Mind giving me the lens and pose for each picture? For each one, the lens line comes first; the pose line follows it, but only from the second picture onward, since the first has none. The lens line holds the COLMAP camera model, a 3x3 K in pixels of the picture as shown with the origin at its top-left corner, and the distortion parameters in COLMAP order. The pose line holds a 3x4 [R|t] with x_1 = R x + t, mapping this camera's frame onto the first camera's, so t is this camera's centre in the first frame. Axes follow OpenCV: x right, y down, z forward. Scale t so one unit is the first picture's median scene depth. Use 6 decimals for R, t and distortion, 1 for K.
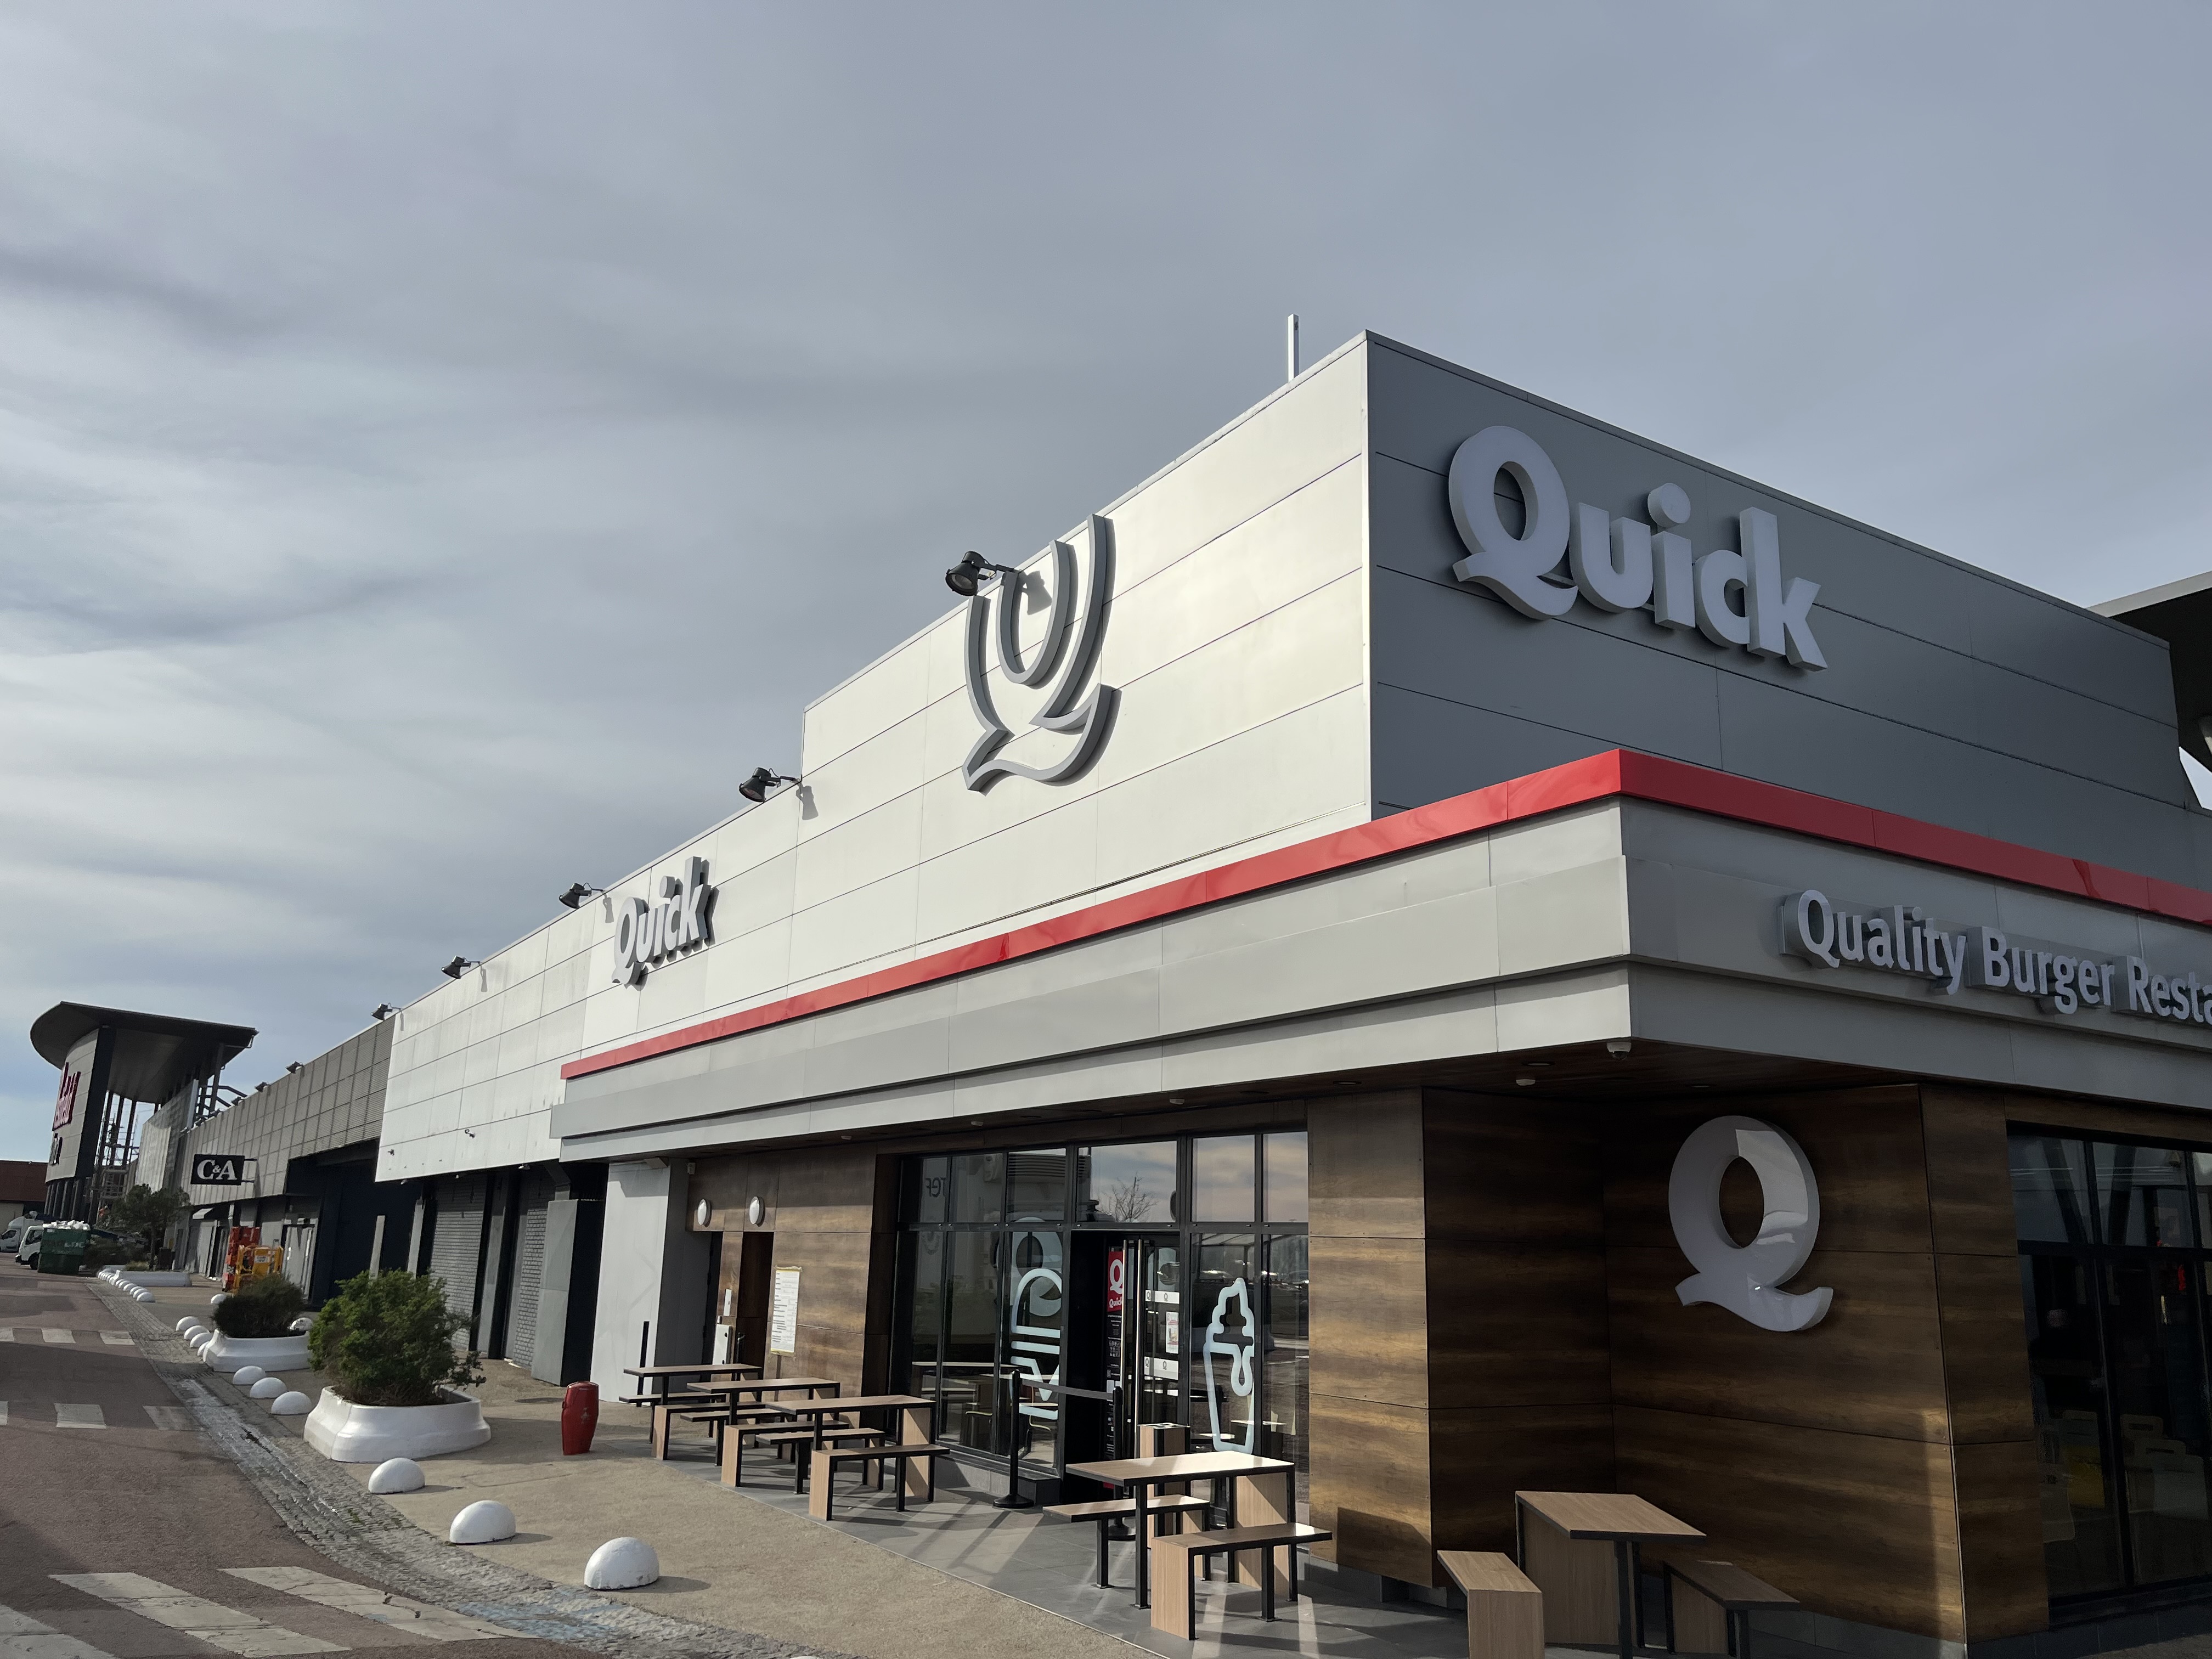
lens RADIAL K [[1673.5, 0, 1105.3], [0, 1673.5, 837.9], [0, 0, 1]] dist [0.007895, -0.004151]
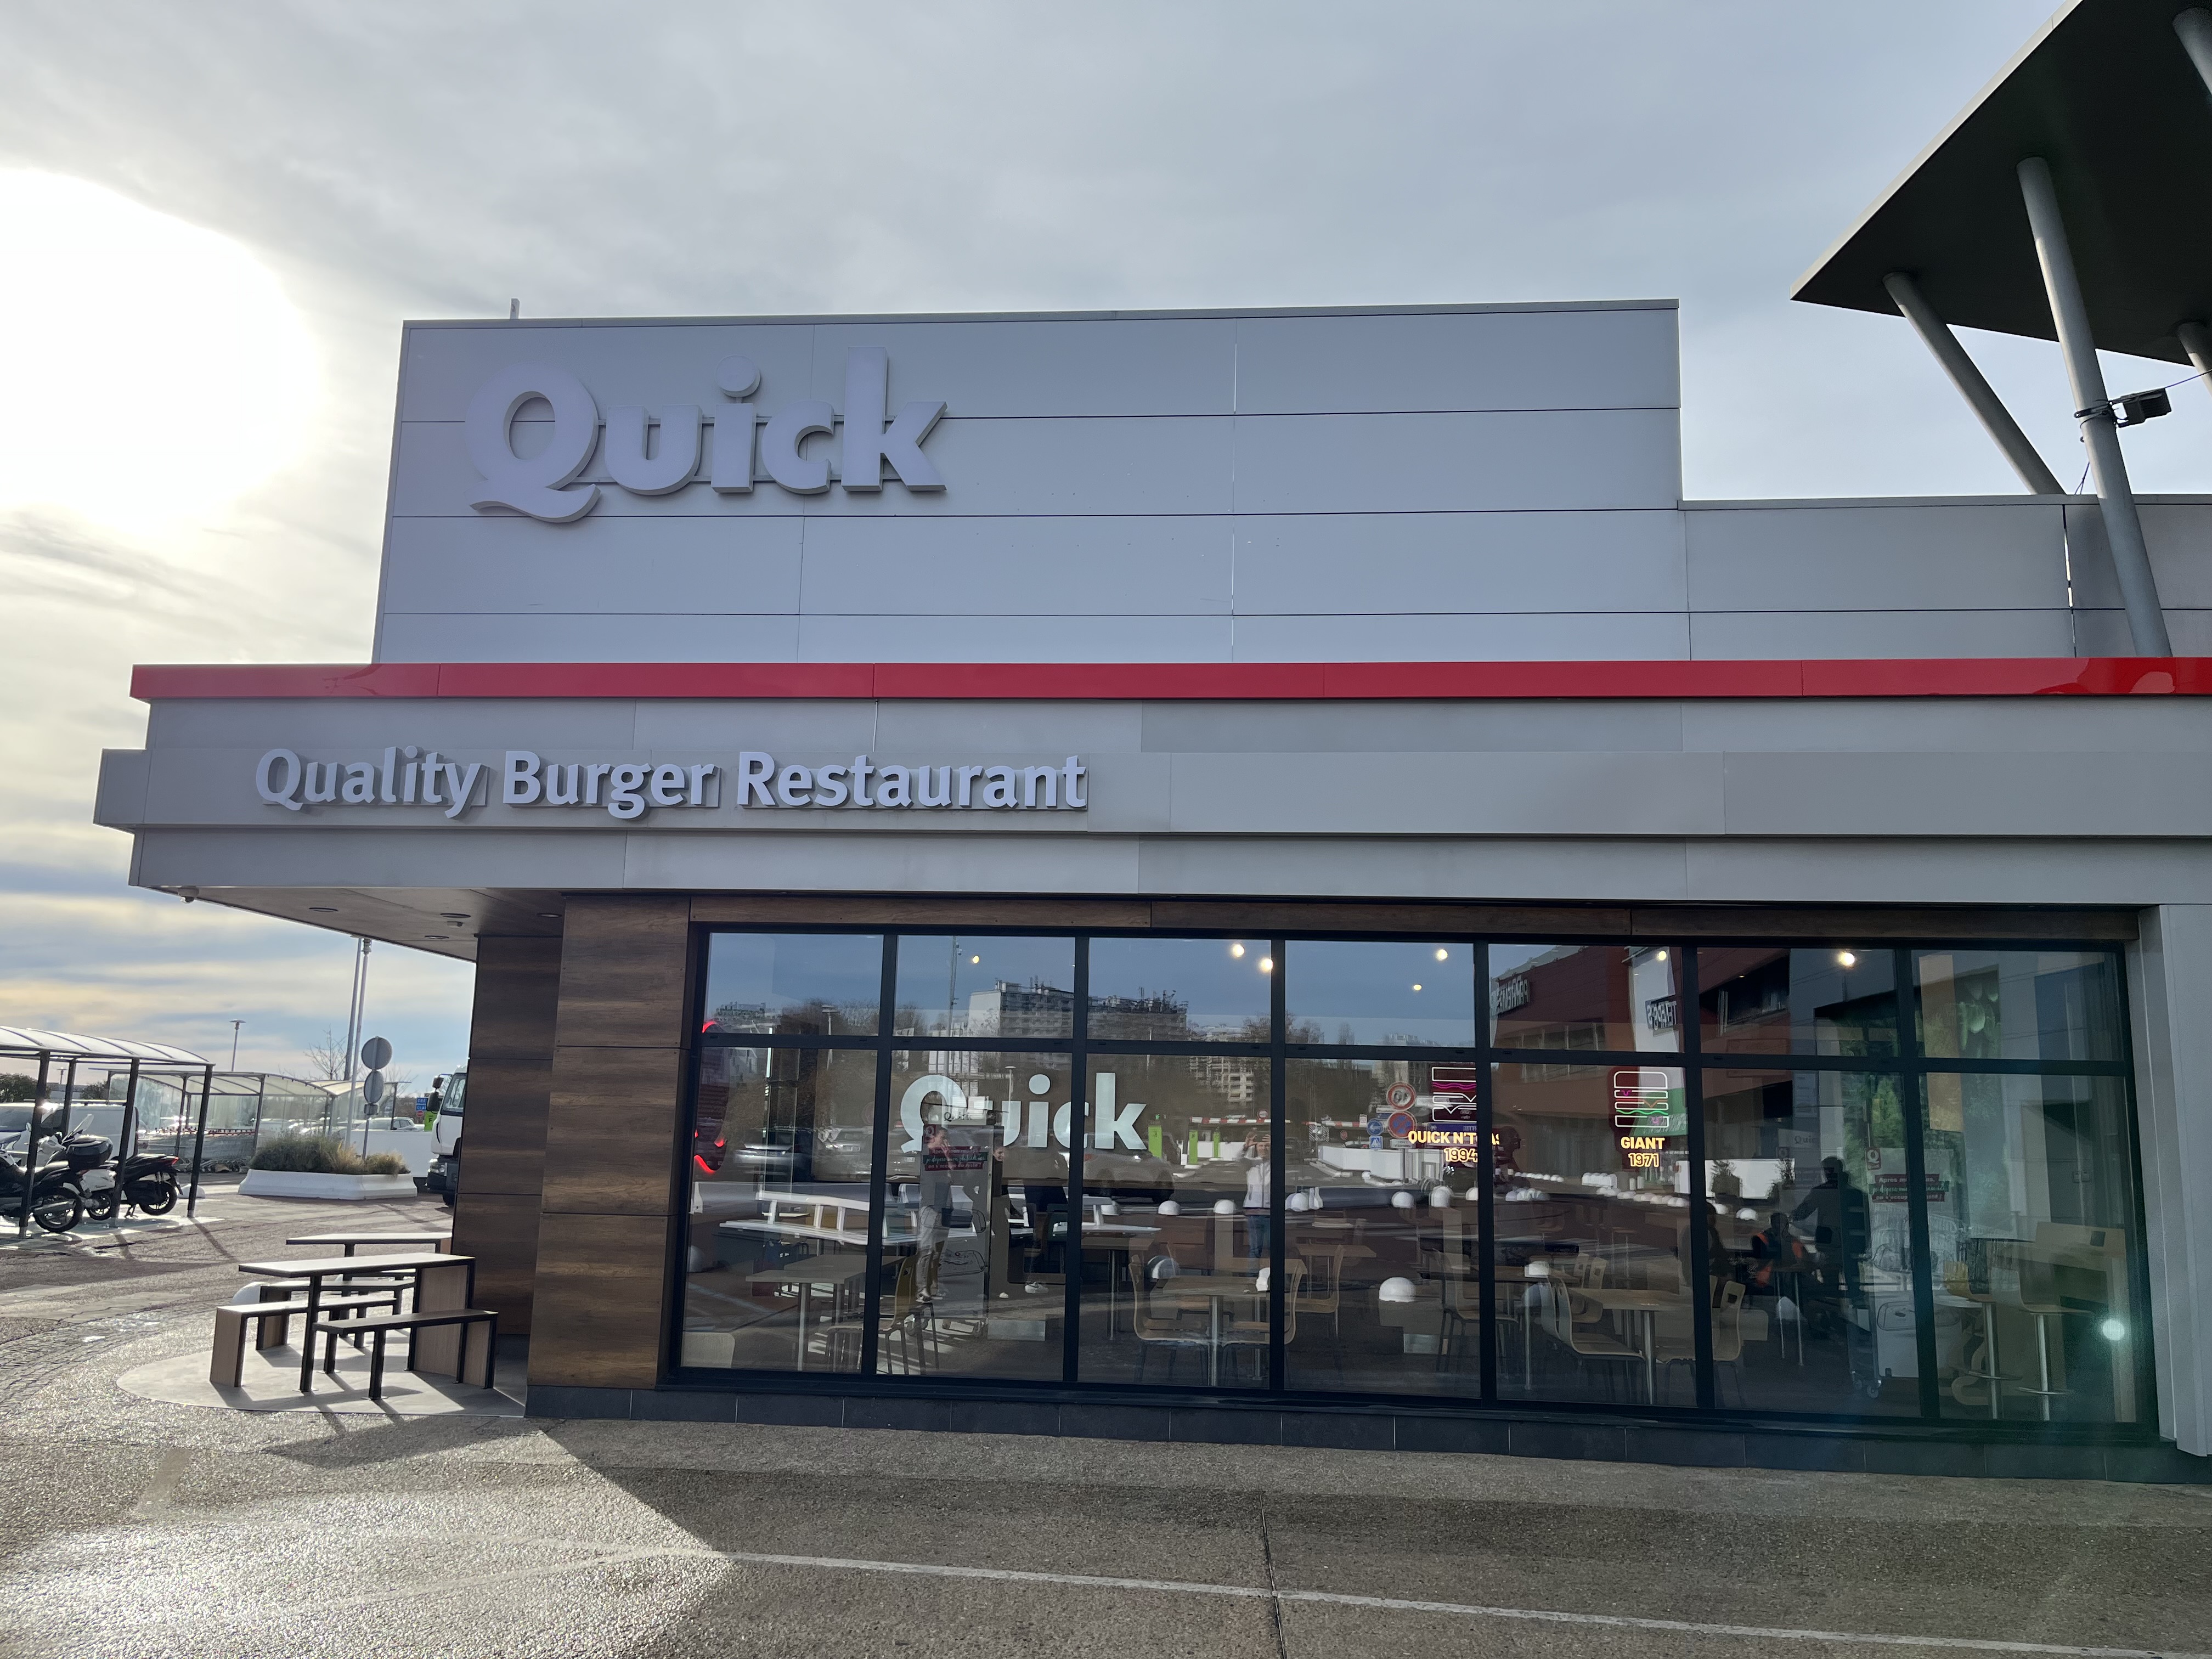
lens RADIAL K [[1673.5, 0, 1108.3], [0, 1673.5, 827.7], [0, 0, 1]] dist [0.007895, -0.004151]
pose [[0.812781, -0.114817, -0.571143, 1.458570], [0.141775, 0.989895, 0.002758, 0.154588], [0.565055, -0.083215, 0.820846, 0.309568]]
